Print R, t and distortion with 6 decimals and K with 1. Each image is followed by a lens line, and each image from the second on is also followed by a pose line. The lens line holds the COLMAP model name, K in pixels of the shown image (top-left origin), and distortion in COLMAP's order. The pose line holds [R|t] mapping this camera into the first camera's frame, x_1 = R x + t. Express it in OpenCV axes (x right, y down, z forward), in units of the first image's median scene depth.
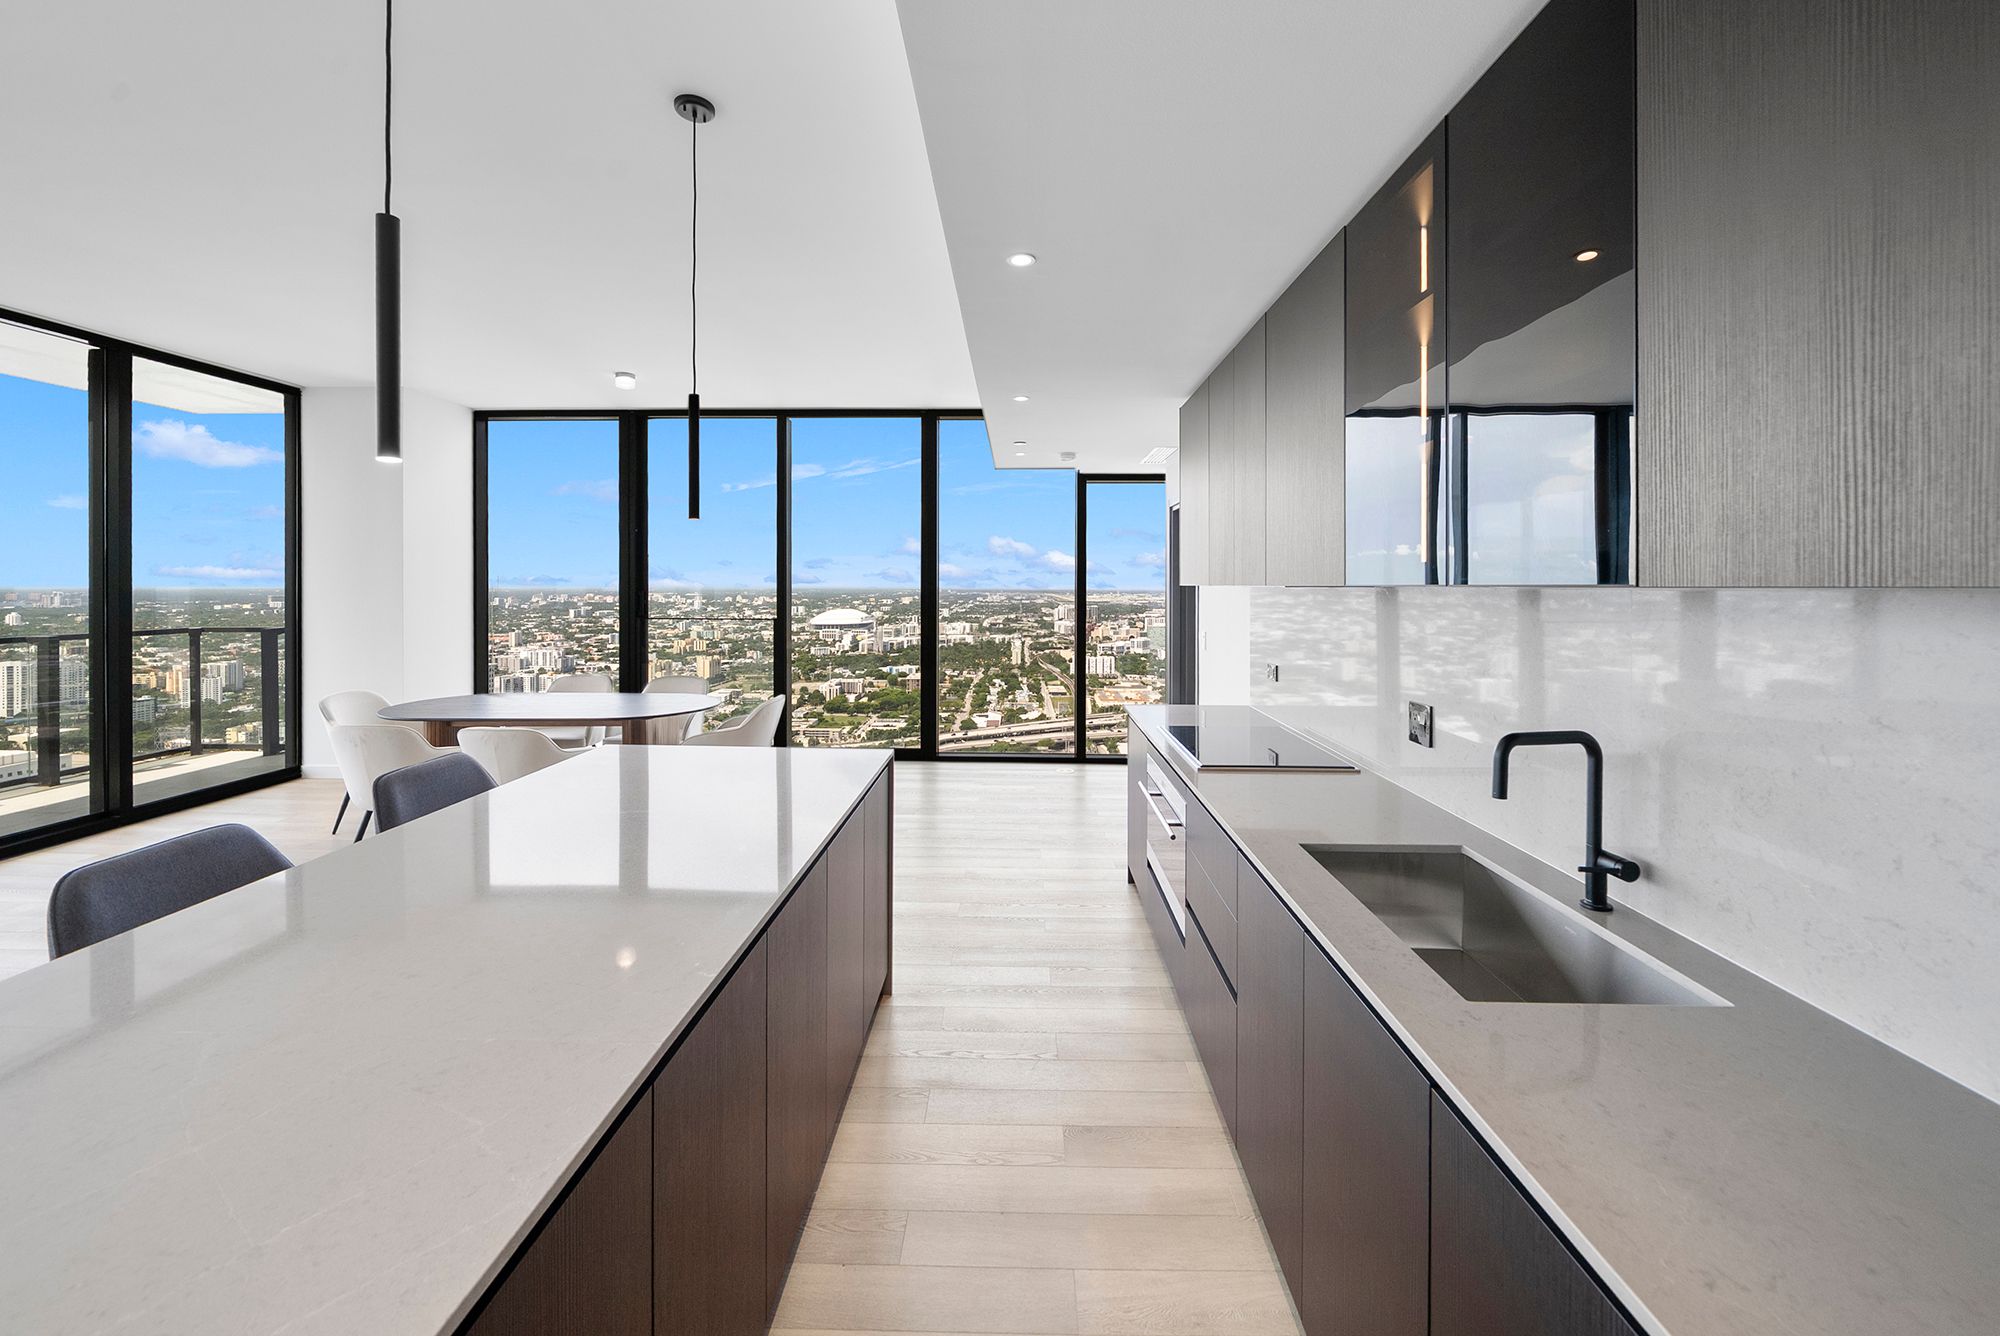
lens RADIAL K [[772.4, 0, 1003.7], [0, 772.4, 606.0], [0, 0, 1]] dist [-0.001866, 0.000977]
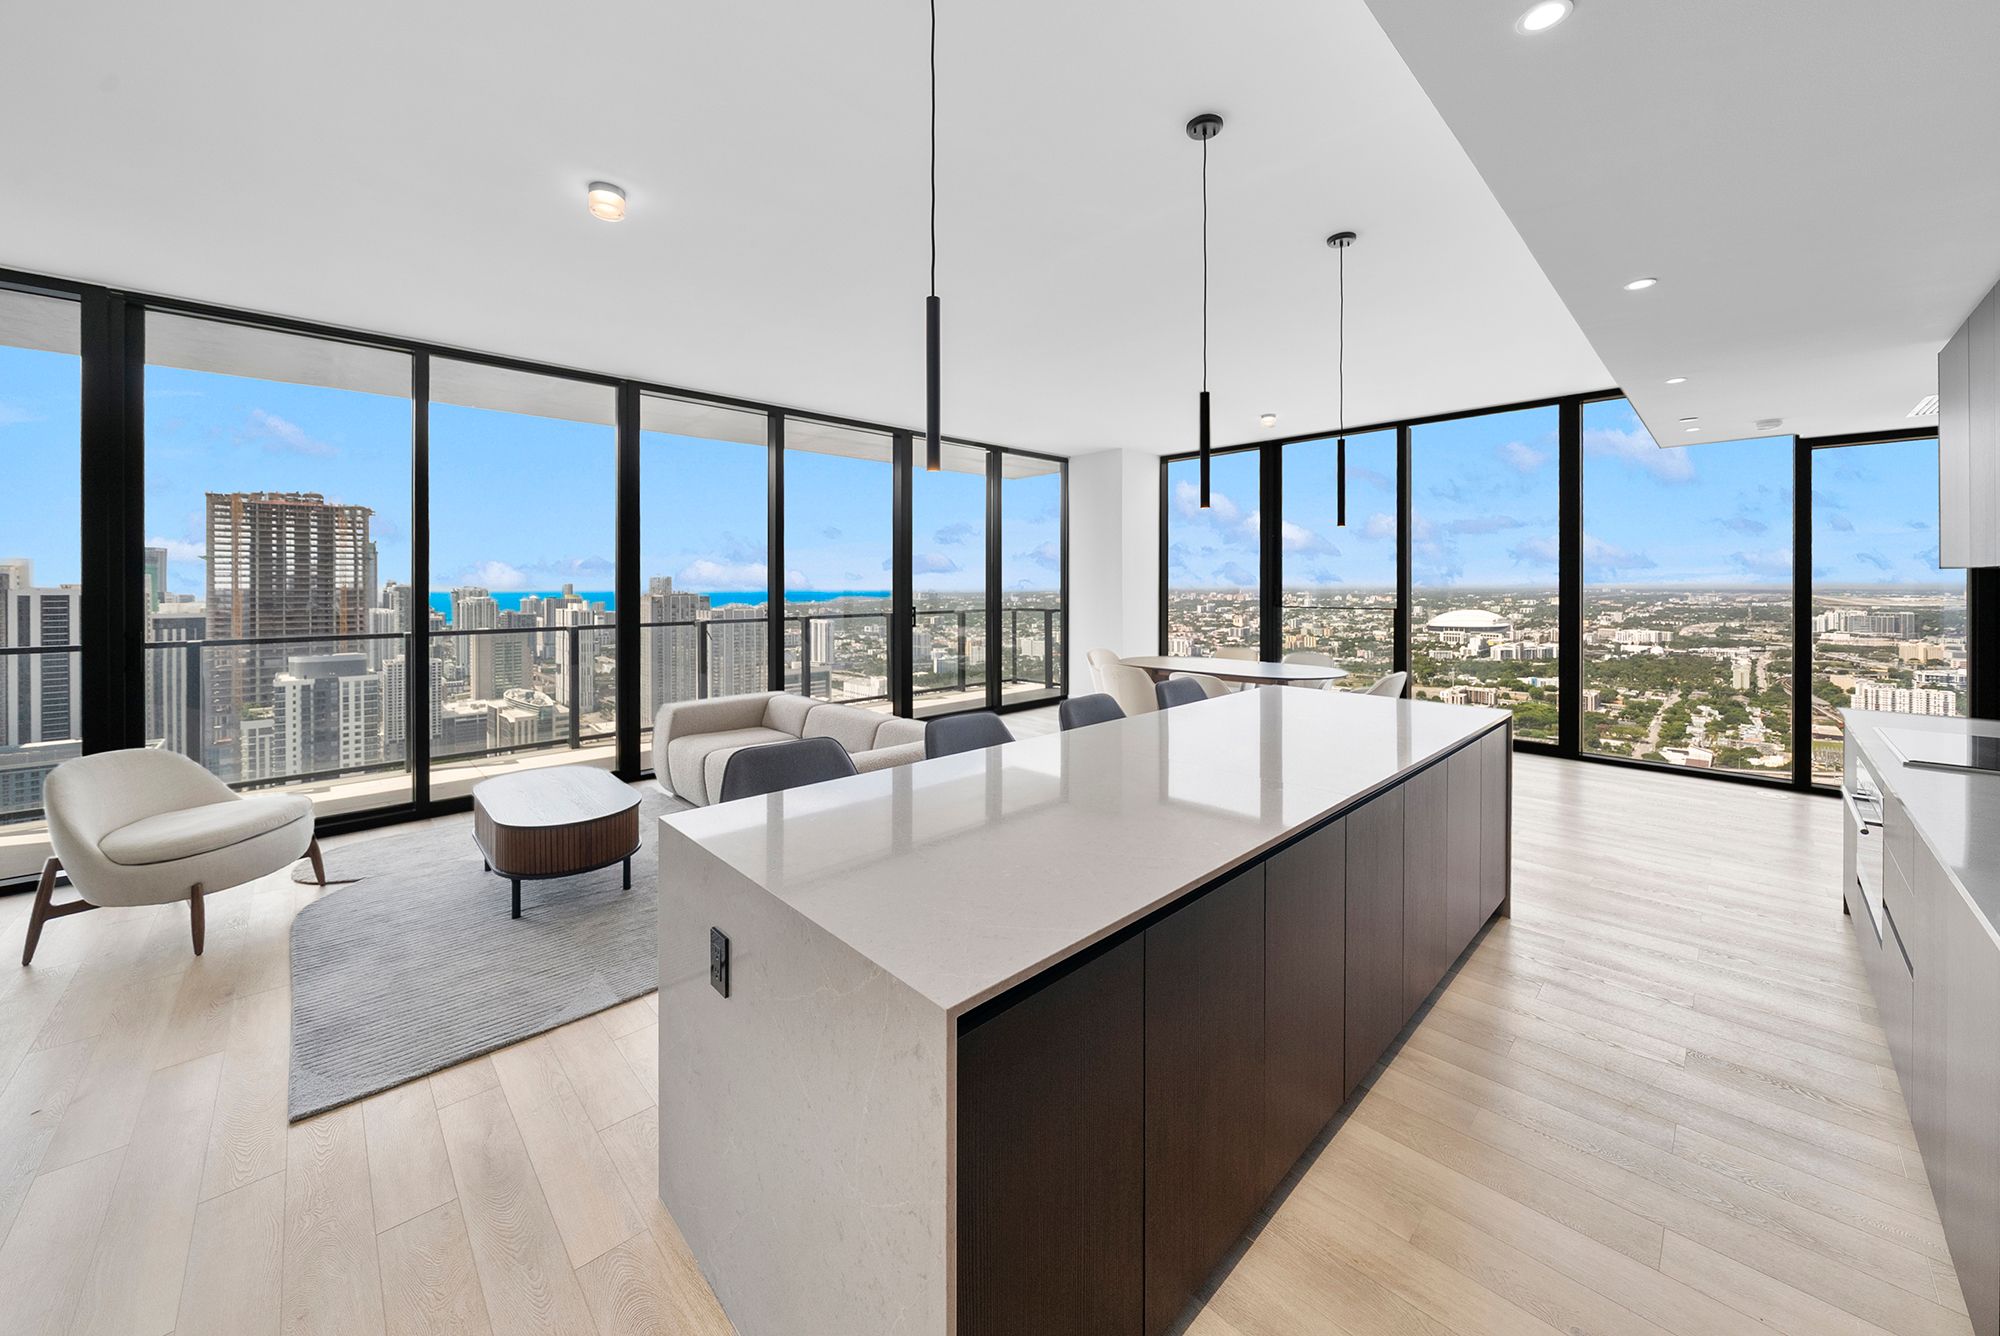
lens RADIAL K [[729.8, 0, 993.6], [0, 729.8, 584.7], [0, 0, 1]] dist [-0.006210, 0.000762]
pose [[0.707968, -0.004156, -0.706232, 0.108198], [-0.014833, 0.999675, -0.020752, 0.037912], [0.706088, 0.025167, 0.707676, -0.458742]]
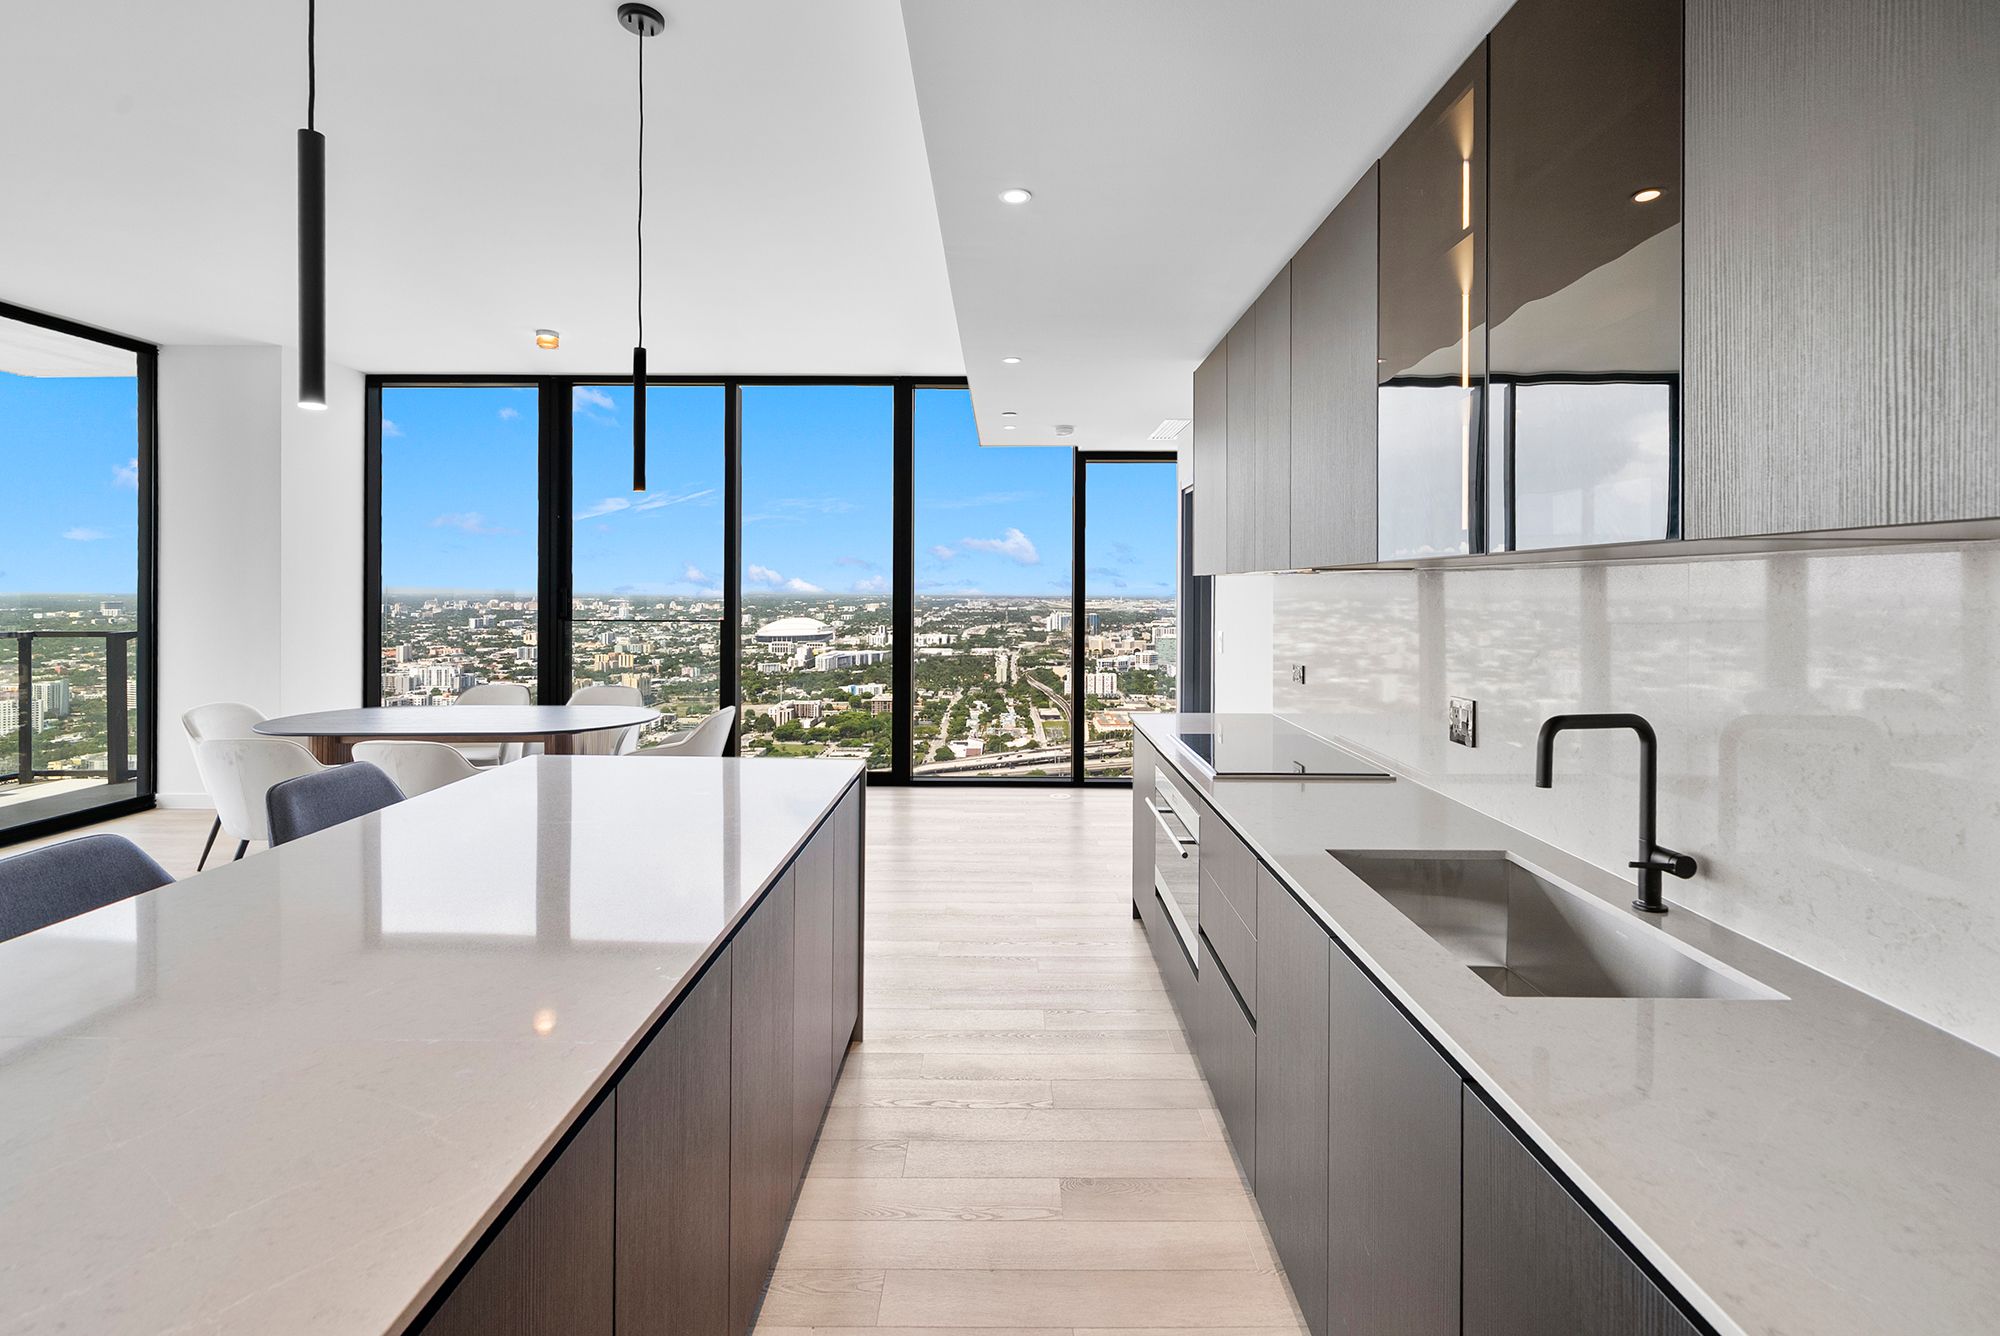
lens RADIAL K [[909.3, 0, 1002.3], [0, 909.3, 614.0], [0, 0, 1]] dist [0.002236, 0.002071]
pose [[0.999846, 0.000145, 0.017557, -0.008399], [-0.000135, 1.000000, -0.000565, 0.029016], [-0.017558, 0.000563, 0.999846, -0.037929]]
